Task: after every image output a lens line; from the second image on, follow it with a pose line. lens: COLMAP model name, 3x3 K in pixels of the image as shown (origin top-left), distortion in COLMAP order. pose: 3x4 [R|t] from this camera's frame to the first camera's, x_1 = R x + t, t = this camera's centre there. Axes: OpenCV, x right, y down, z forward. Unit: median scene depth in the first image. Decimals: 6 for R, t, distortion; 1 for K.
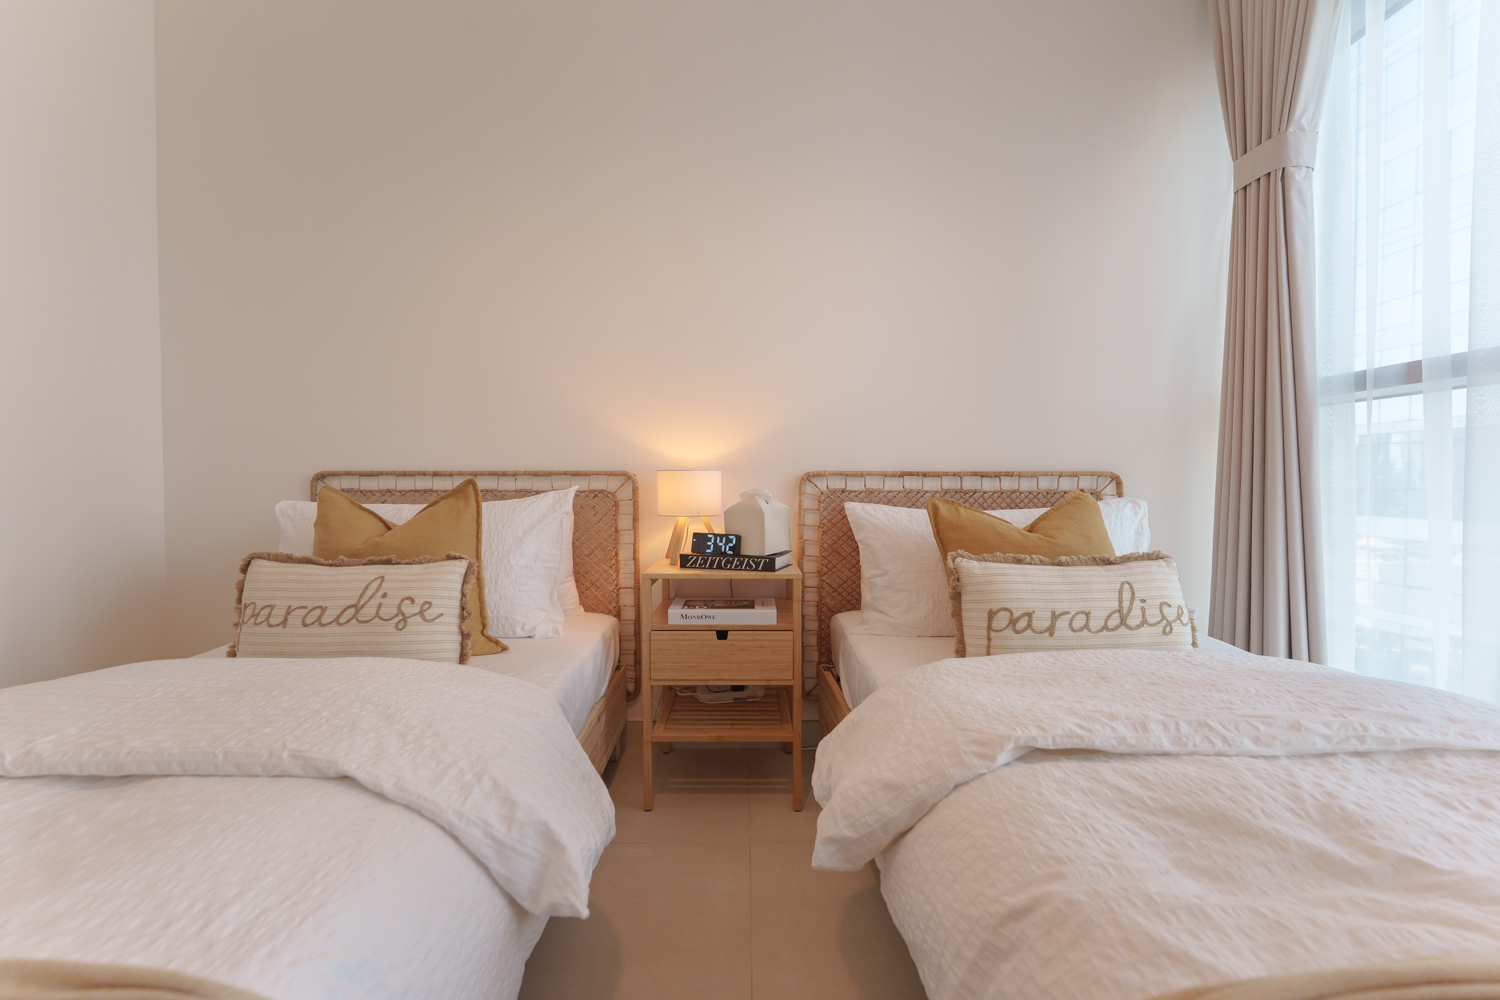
lens RADIAL K [[622.4, 0, 758.5], [0, 622.4, 499.7], [0, 0, 1]] dist [-0.003868, -0.000641]
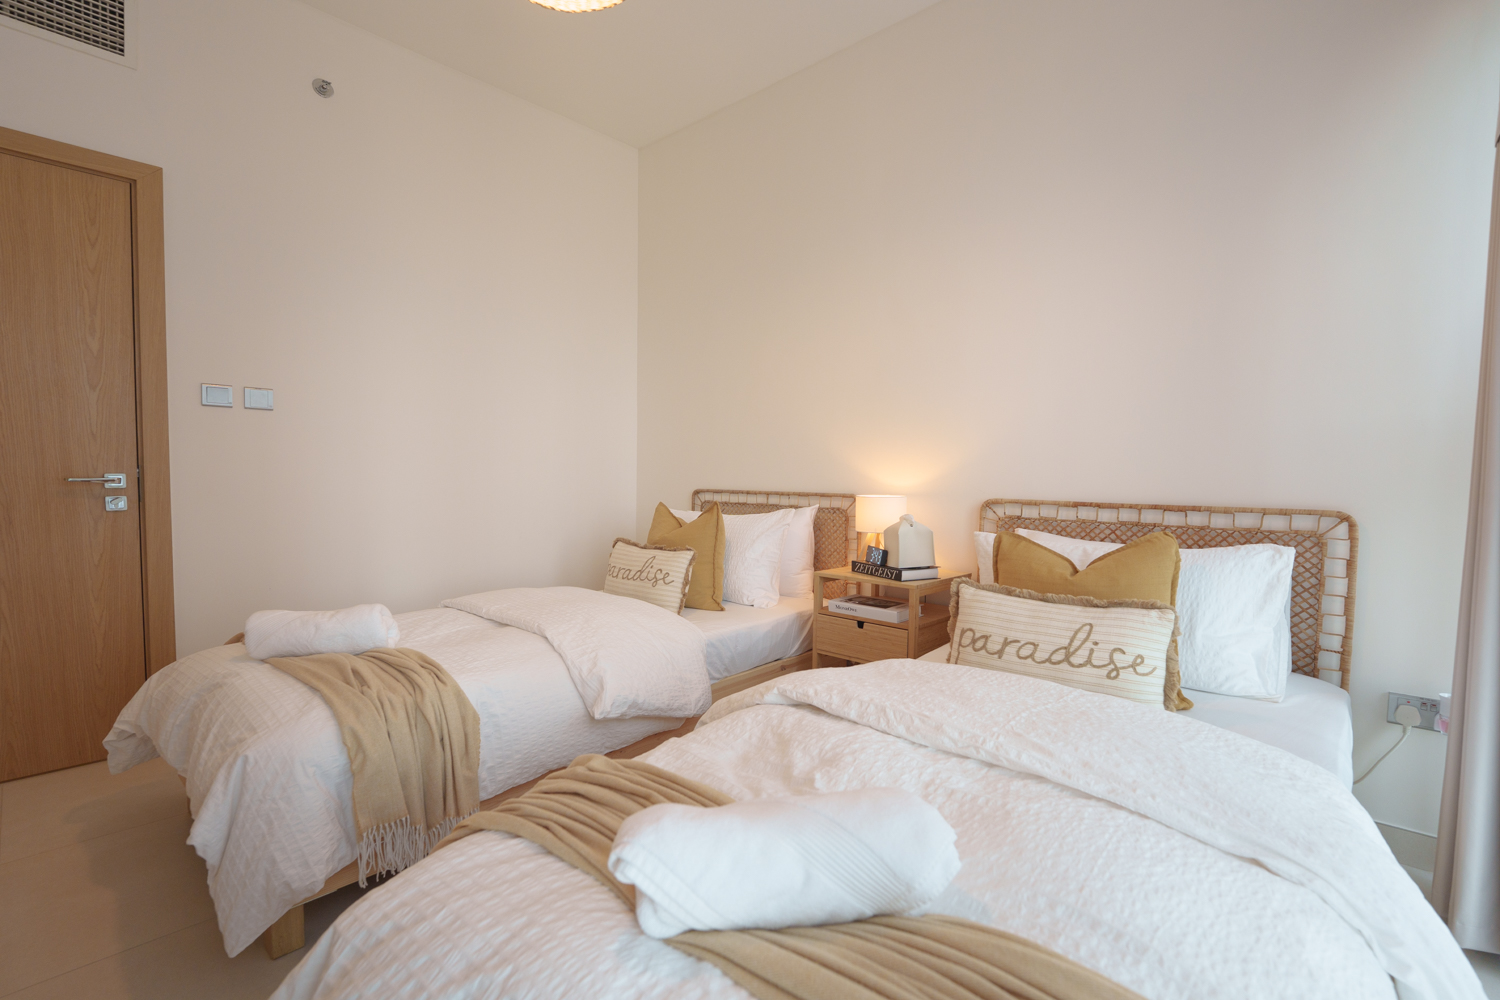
lens RADIAL K [[658.6, 0, 845.0], [0, 658.6, 504.5], [0, 0, 1]] dist [-0.003054, -0.000200]
pose [[0.782026, 0.039692, -0.621981, 0.817311], [-0.032910, 0.999208, 0.022386, -0.070421], [0.622376, 0.002963, 0.782713, -0.118137]]
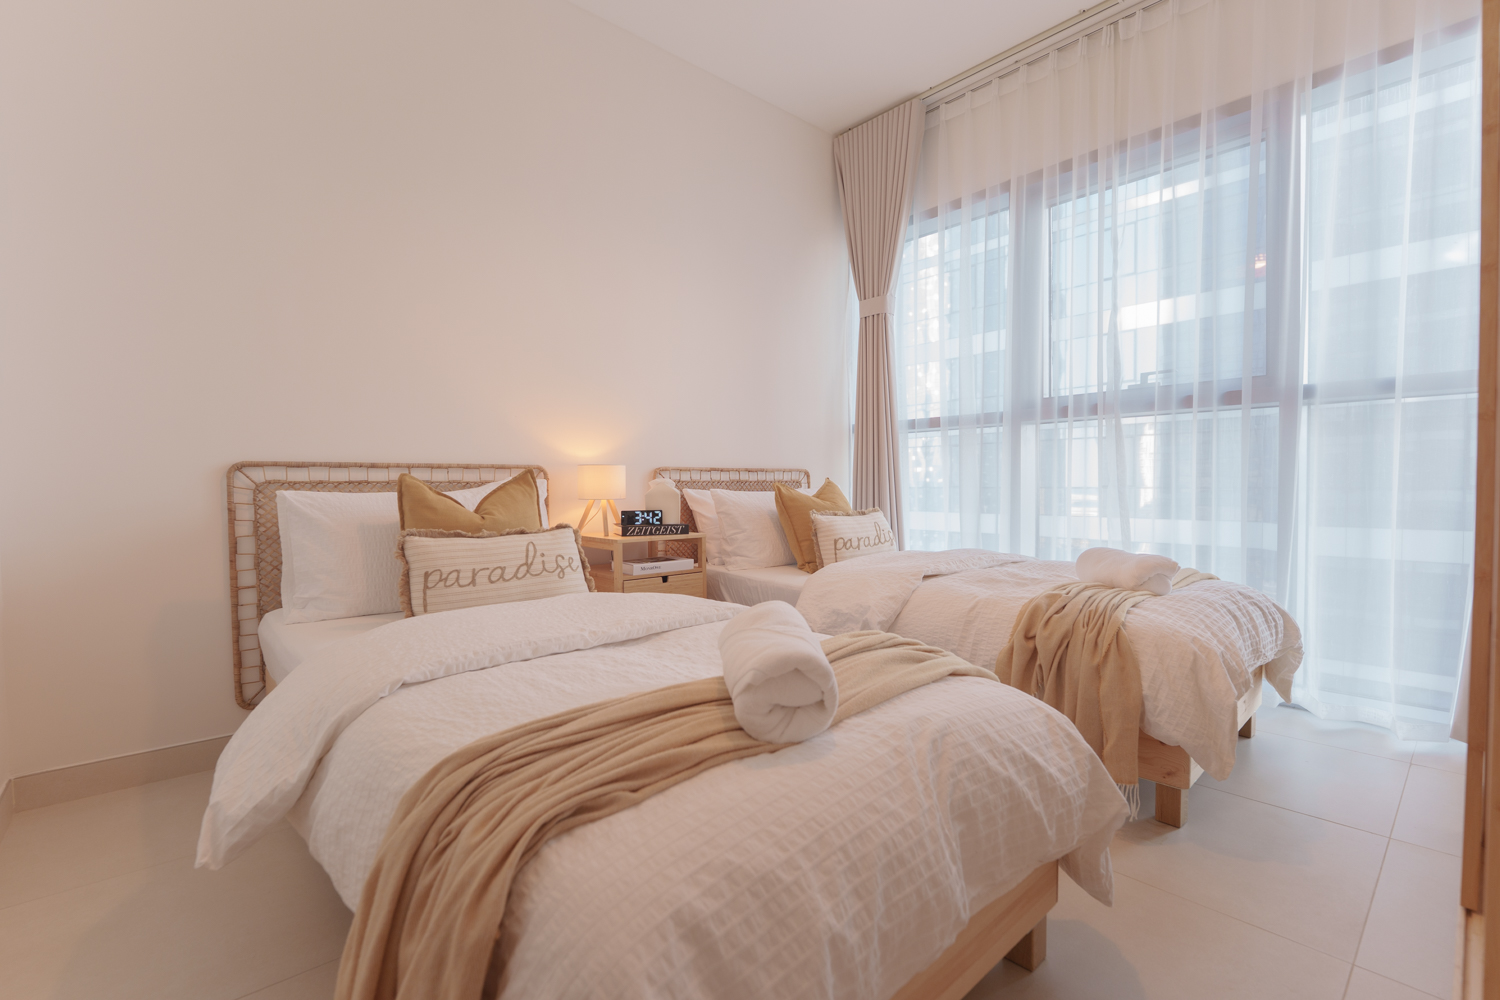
lens RADIAL K [[631.9, 0, 728.9], [0, 631.9, 499.2], [0, 0, 1]] dist [-0.002728, -0.000372]
pose [[0.768956, -0.022612, 0.638902, -0.927279], [0.026120, 0.999651, 0.003943, 0.032225], [-0.638768, 0.013656, 0.769278, -0.236333]]
